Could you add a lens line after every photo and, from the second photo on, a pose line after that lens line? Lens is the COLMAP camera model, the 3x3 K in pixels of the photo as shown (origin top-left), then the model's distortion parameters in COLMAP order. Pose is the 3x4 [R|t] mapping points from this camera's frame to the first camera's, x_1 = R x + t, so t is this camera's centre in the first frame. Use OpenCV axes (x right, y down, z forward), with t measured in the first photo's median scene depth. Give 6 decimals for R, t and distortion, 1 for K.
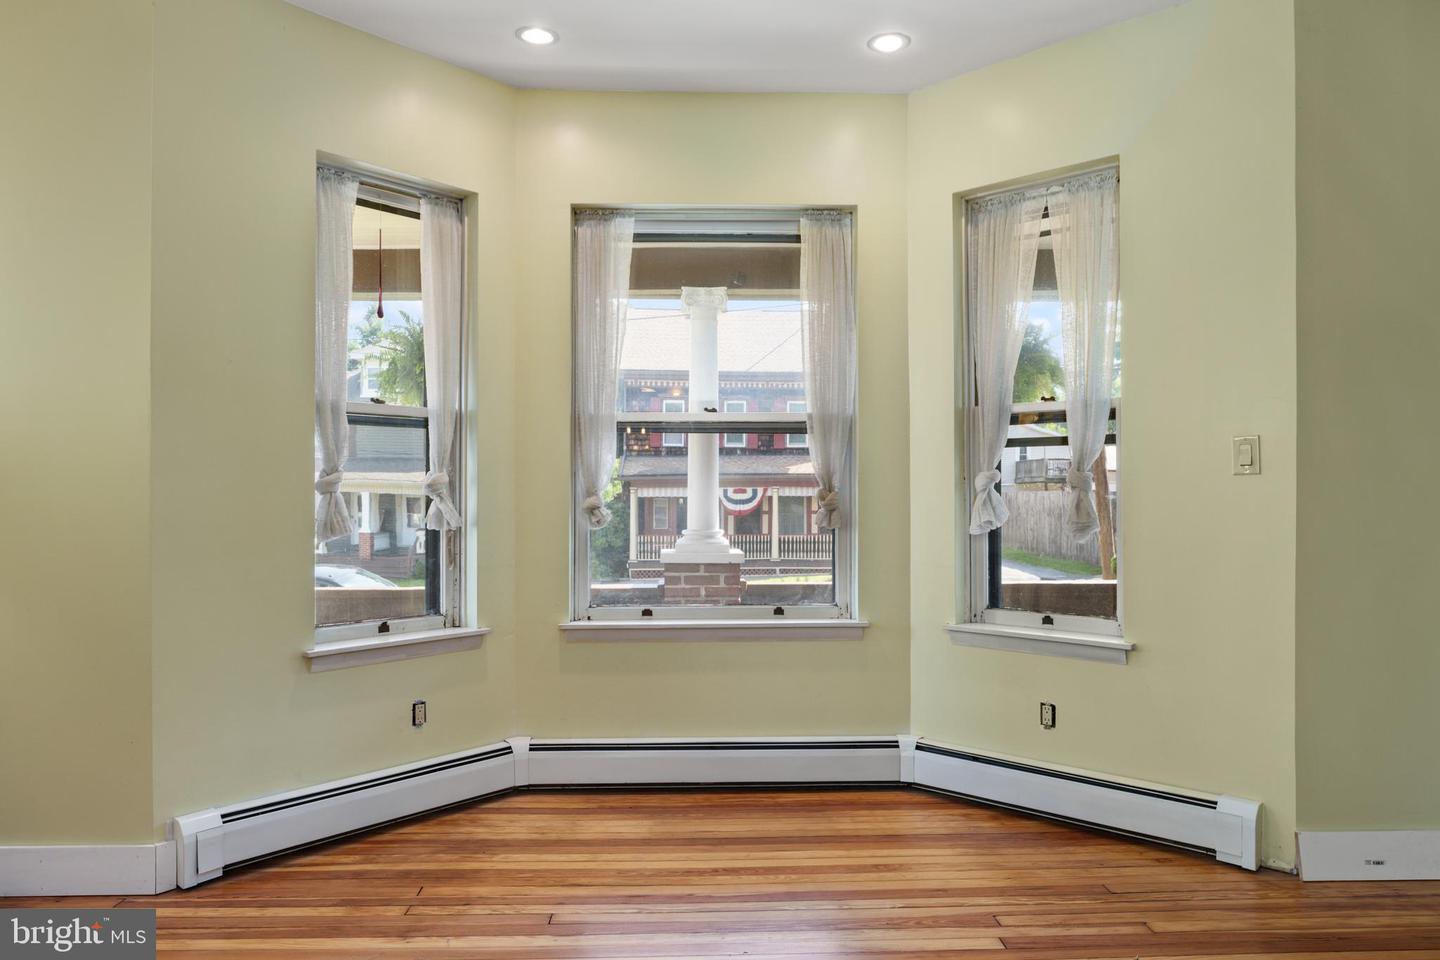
lens RADIAL K [[993.7, 0, 720.0], [0, 993.7, 480.0], [0, 0, 1]] dist [-0.003195, 0.002642]
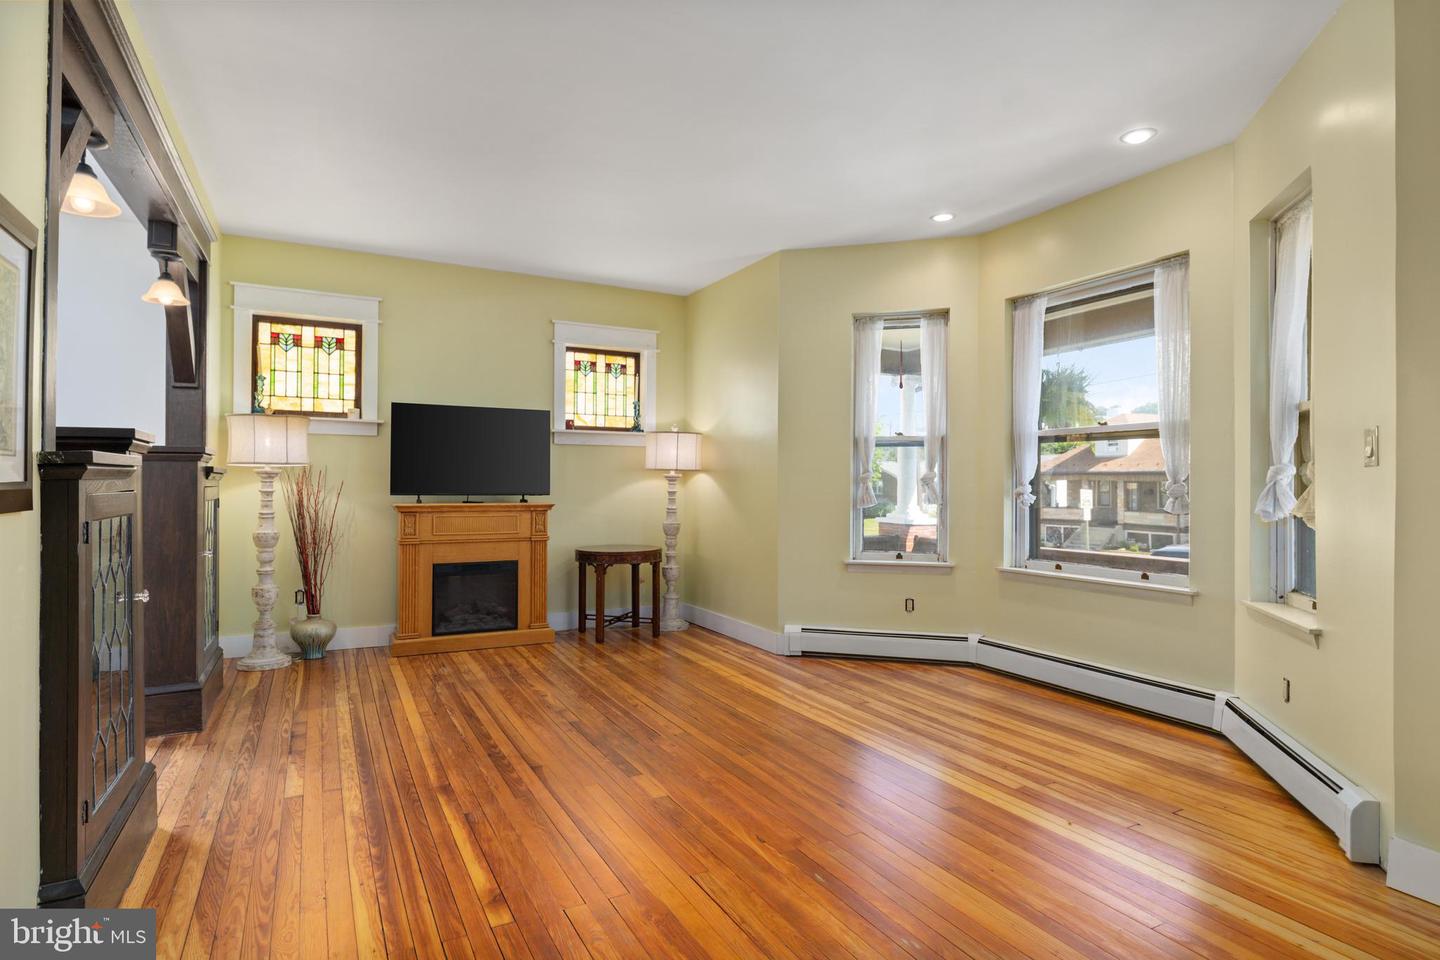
lens RADIAL K [[778.3, 0, 720.0], [0, 778.3, 480.0], [0, 0, 1]] dist [0.000090, 0.000077]
pose [[0.433488, -0.000349, -0.901159, 0.834671], [-0.001641, 0.999998, -0.001177, 0.009917], [0.901158, 0.001989, 0.433486, 0.074354]]
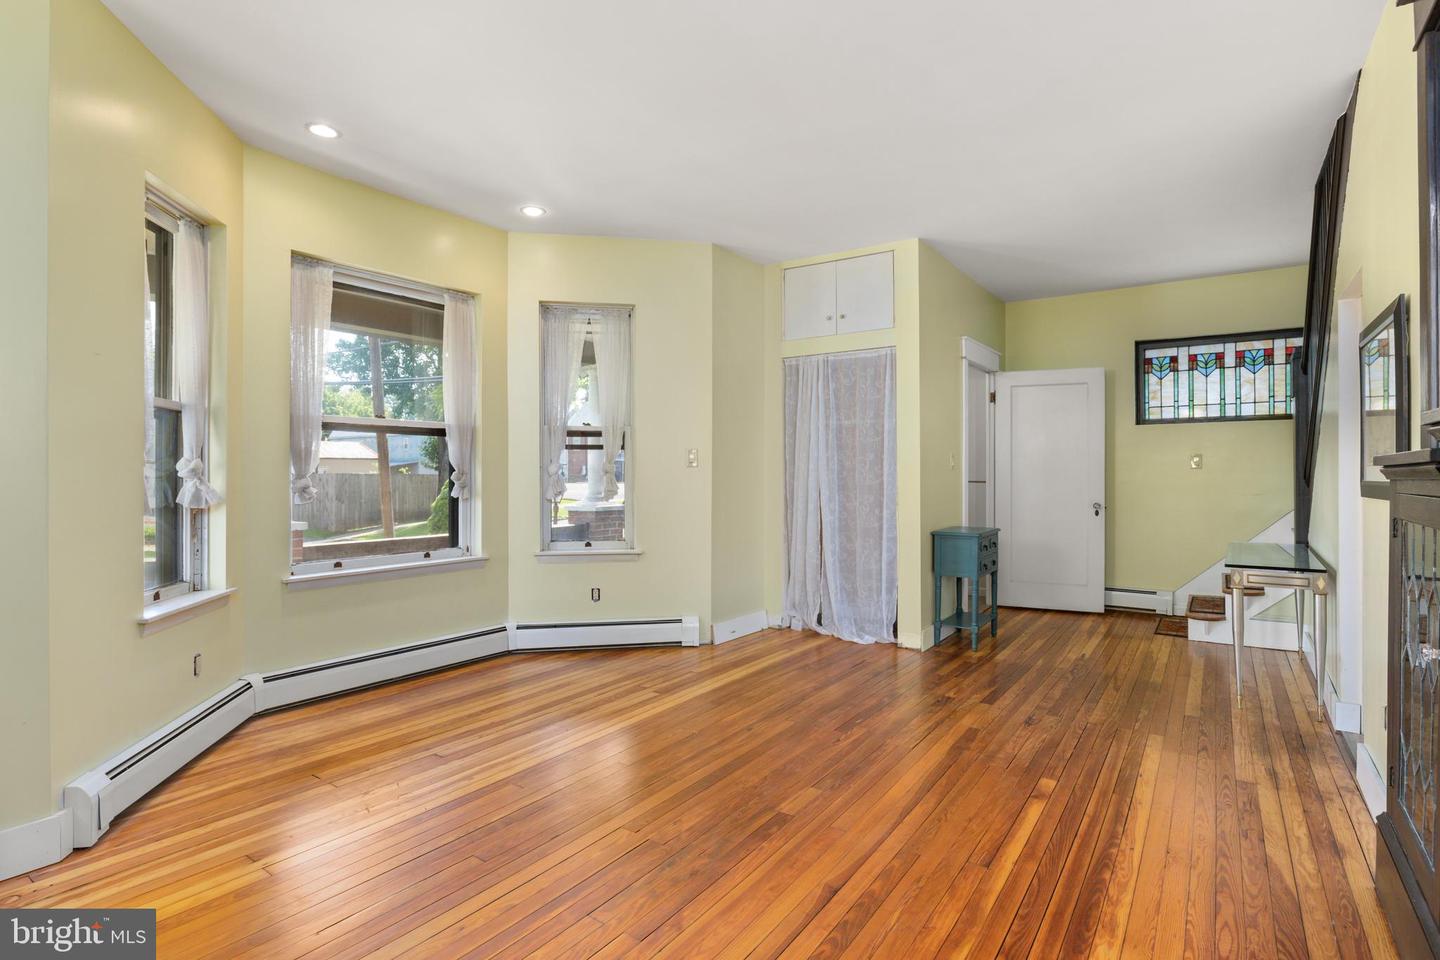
lens RADIAL K [[734.4, 0, 720.0], [0, 734.4, 480.0], [0, 0, 1]] dist [-0.004103, -0.000139]
pose [[0.593249, -0.005518, 0.805000, -0.639820], [-0.004870, 0.999934, 0.010443, 0.006462], [-0.805004, -0.010115, 0.593183, -0.003350]]
